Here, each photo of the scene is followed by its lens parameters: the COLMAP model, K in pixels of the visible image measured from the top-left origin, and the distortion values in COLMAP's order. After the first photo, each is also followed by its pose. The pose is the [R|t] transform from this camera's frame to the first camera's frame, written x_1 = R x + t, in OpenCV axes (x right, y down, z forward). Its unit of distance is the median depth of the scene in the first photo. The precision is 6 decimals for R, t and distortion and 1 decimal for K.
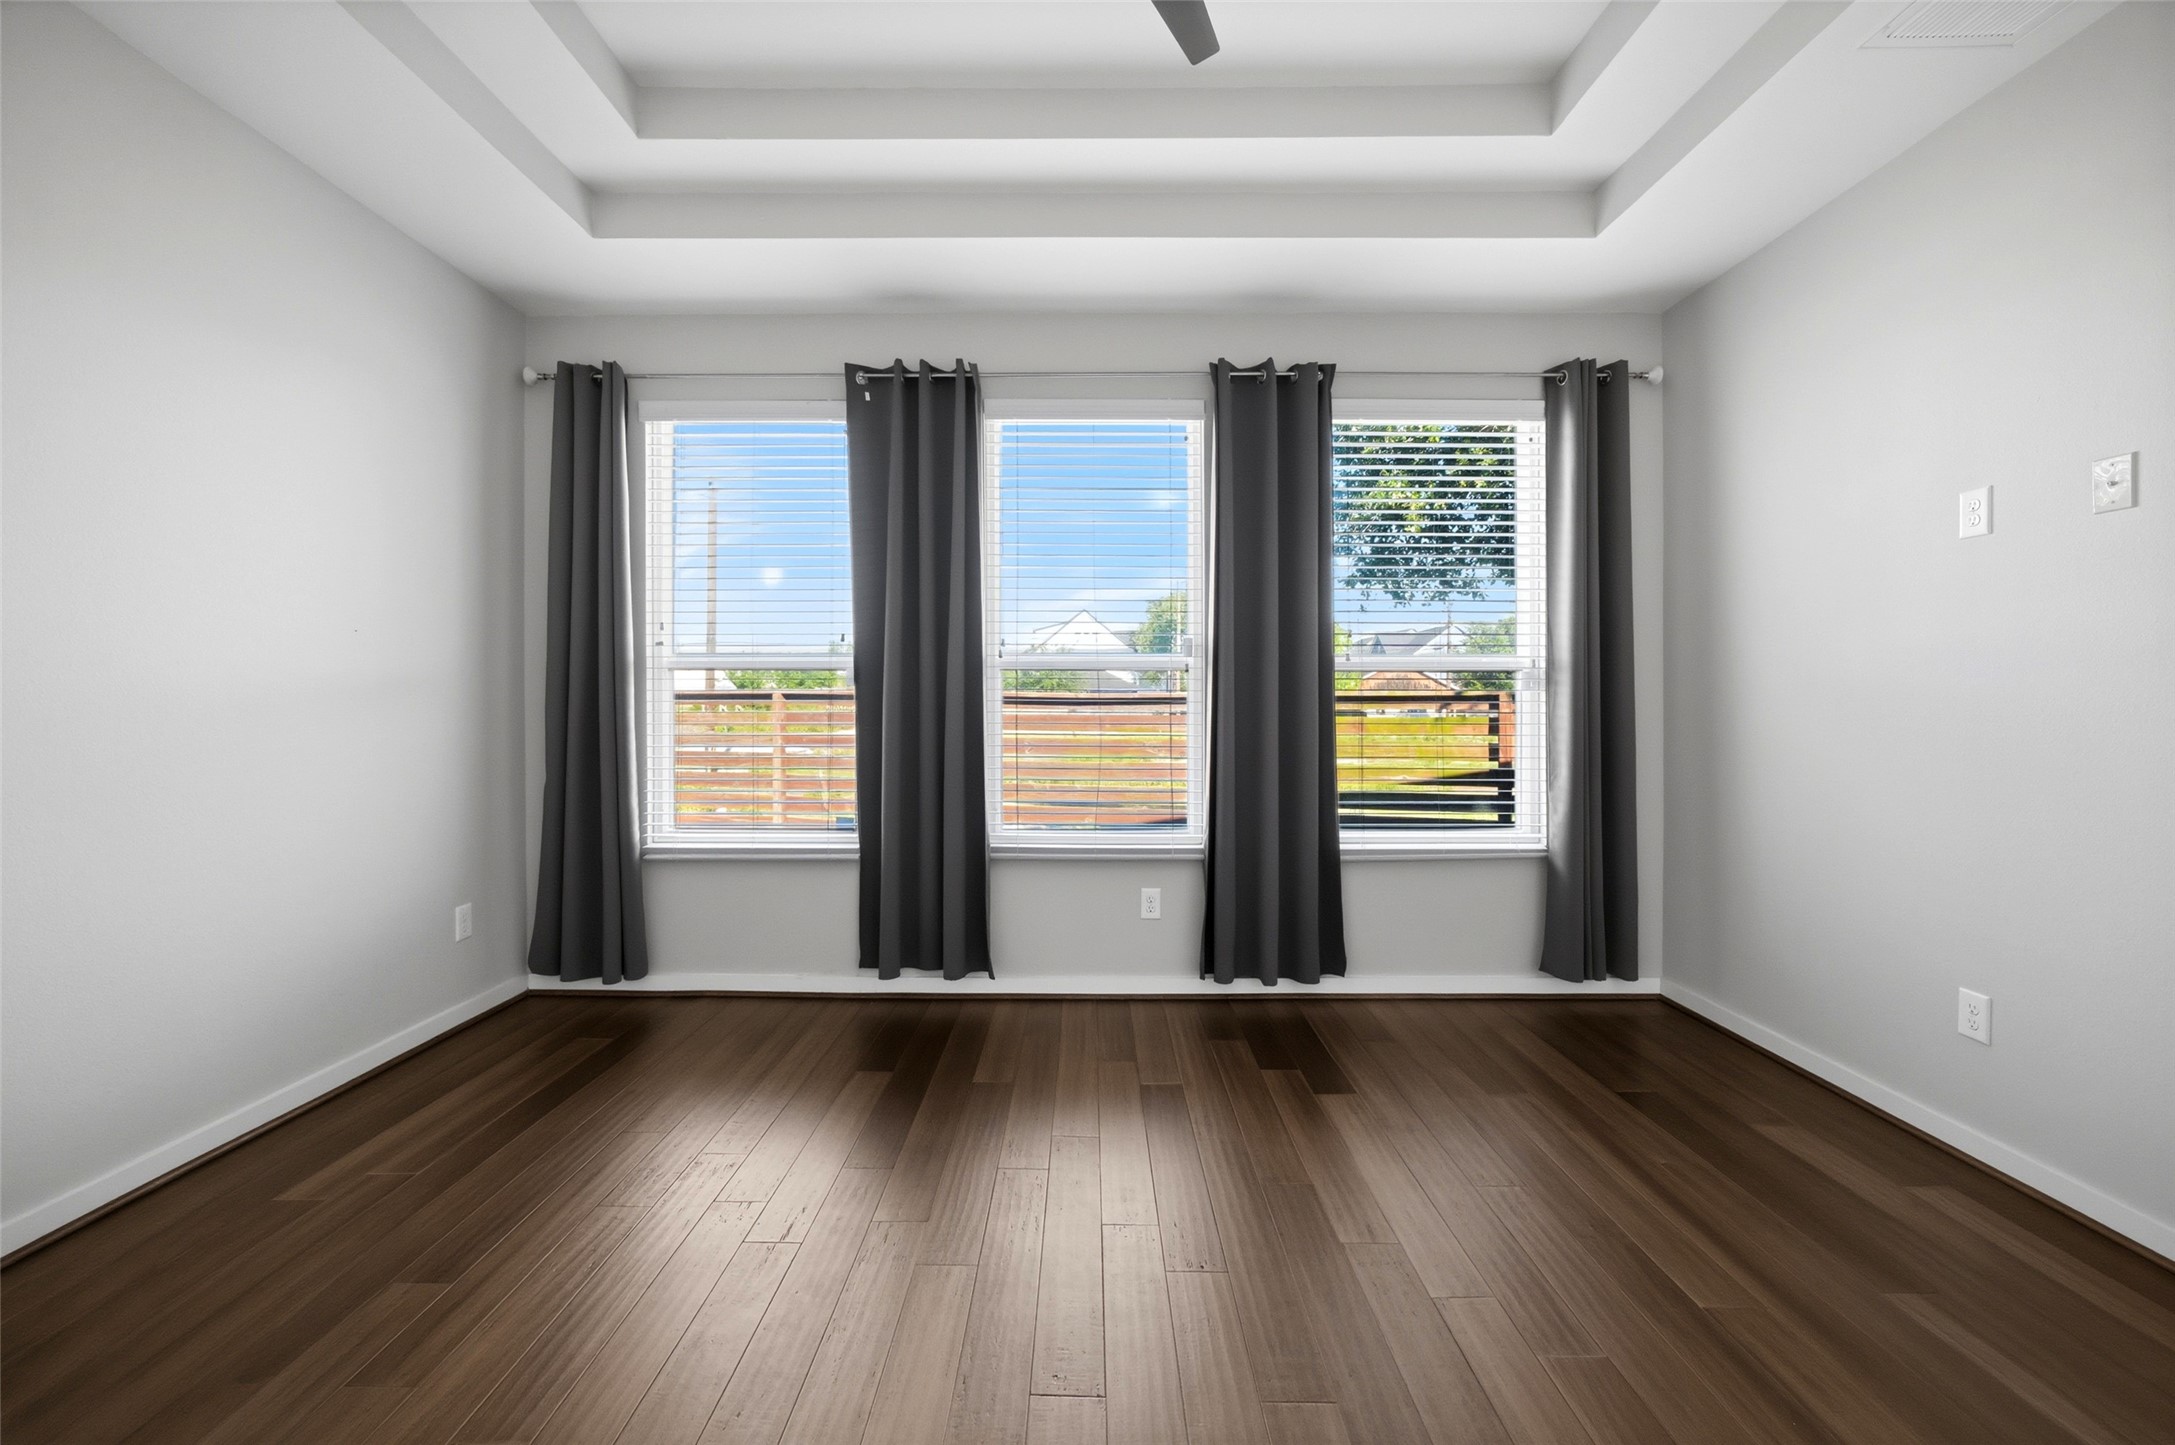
lens RADIAL K [[905.2, 0, 1082.4], [0, 905.2, 706.4], [0, 0, 1]] dist [-0.001659, 0.000279]
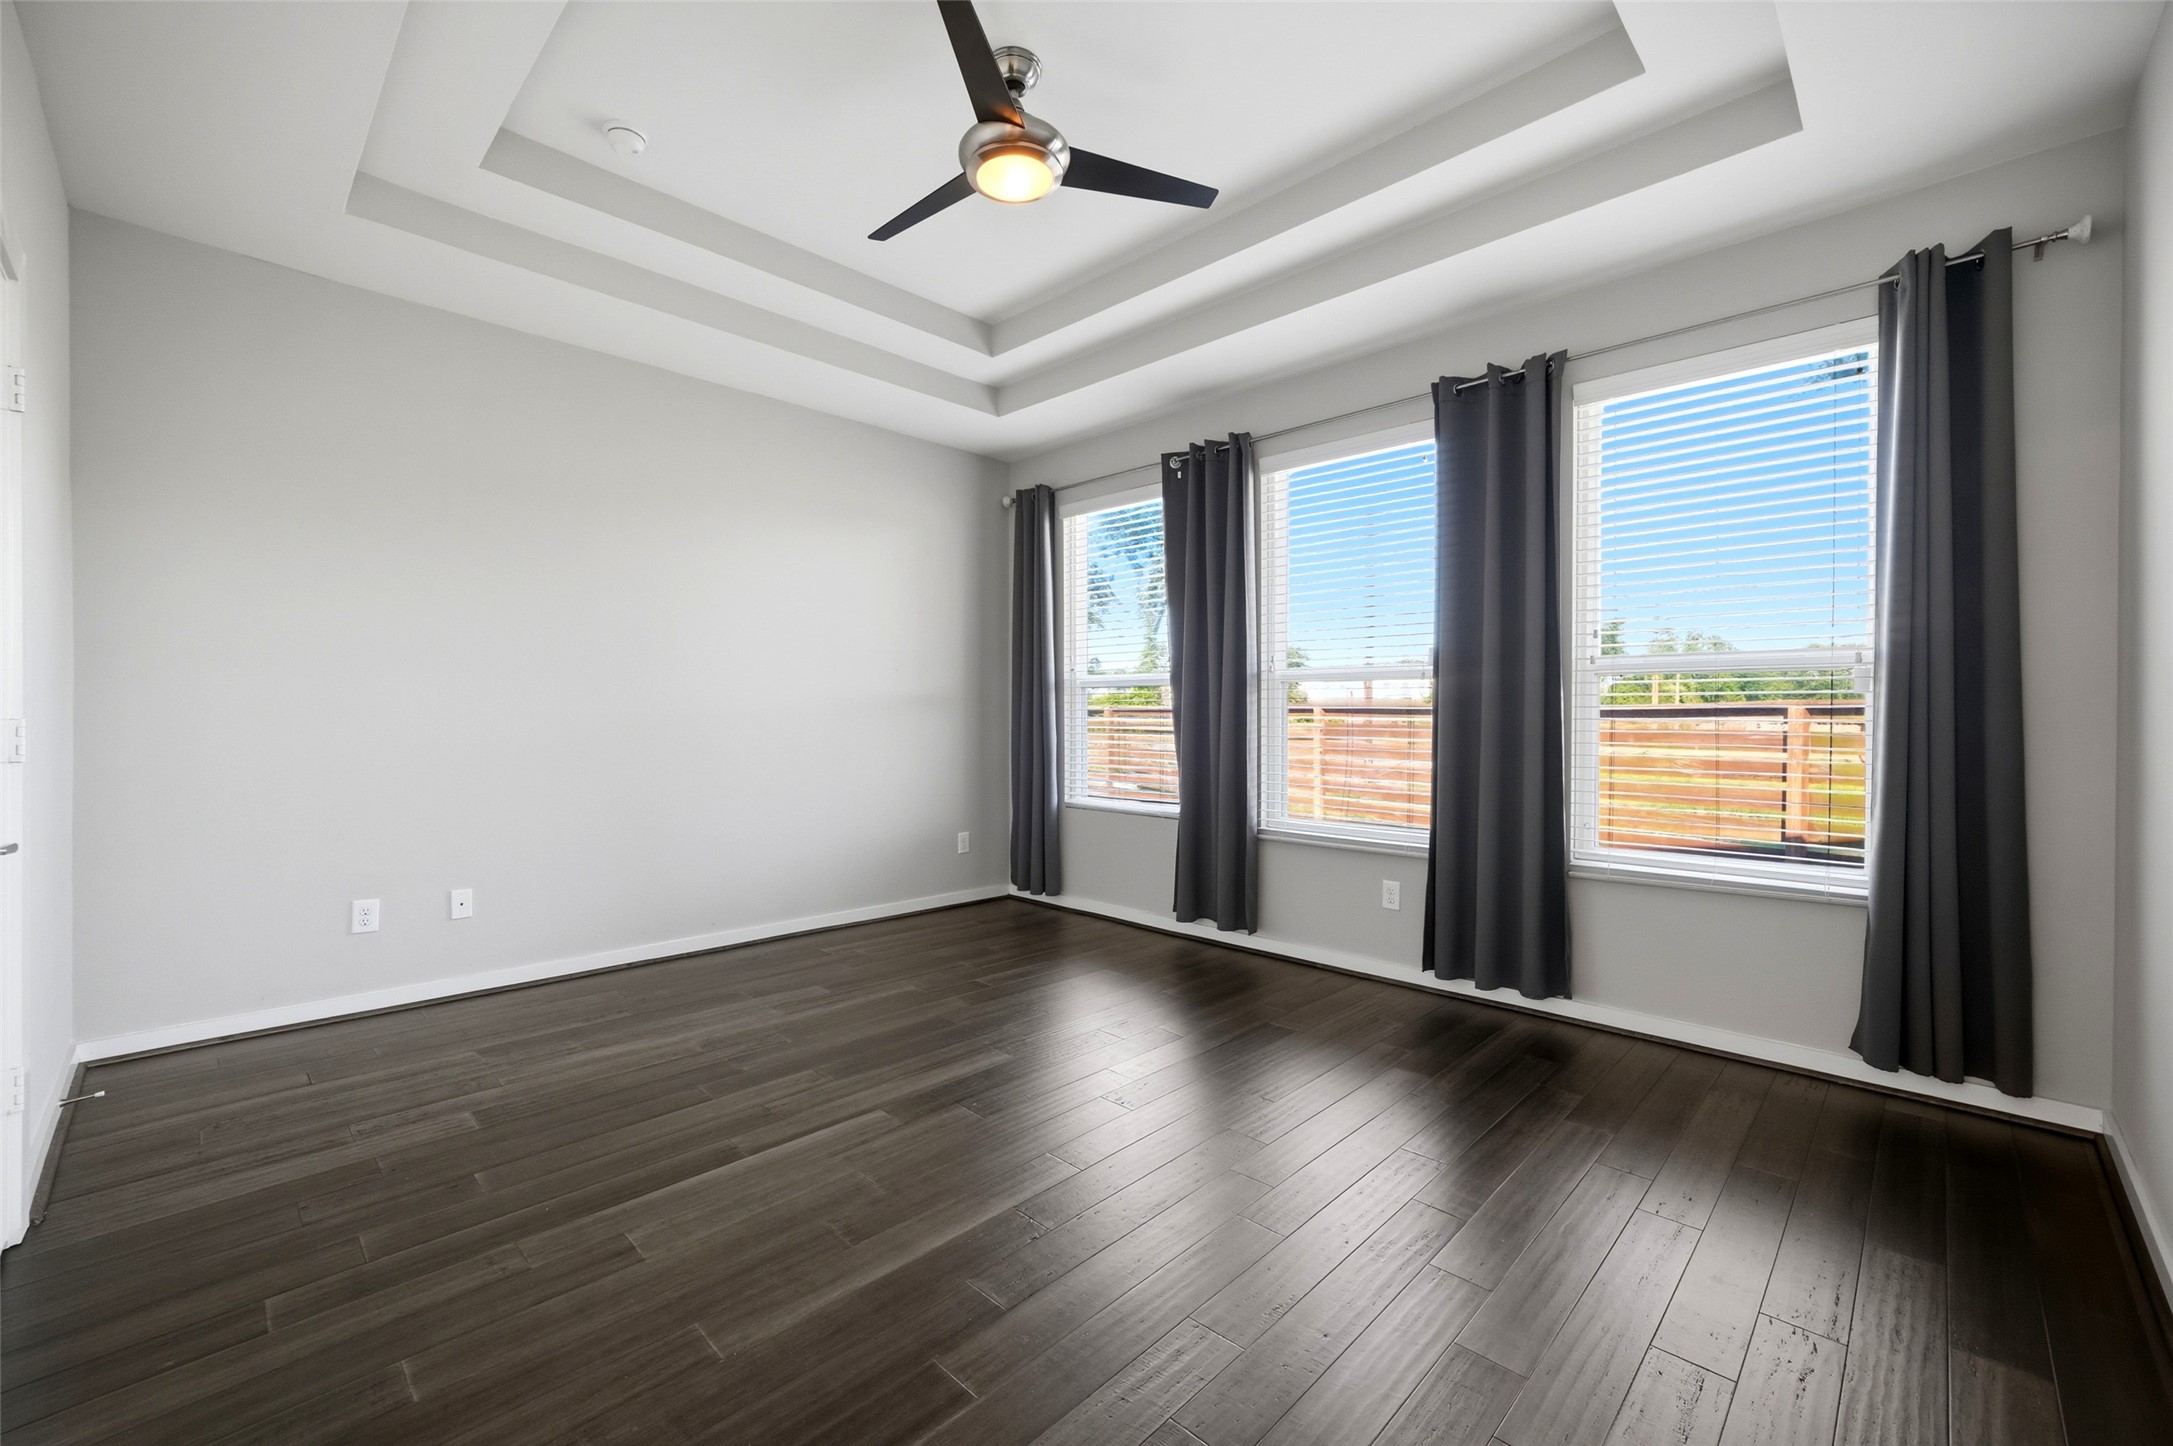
lens RADIAL K [[882.7, 0, 1086.2], [0, 882.7, 717.8], [0, 0, 1]] dist [-0.002293, 0.000306]
pose [[0.720856, 0.003393, -0.693077, 0.547975], [-0.000523, 0.999990, 0.004351, 0.001842], [0.693085, -0.002774, 0.720851, -0.010600]]
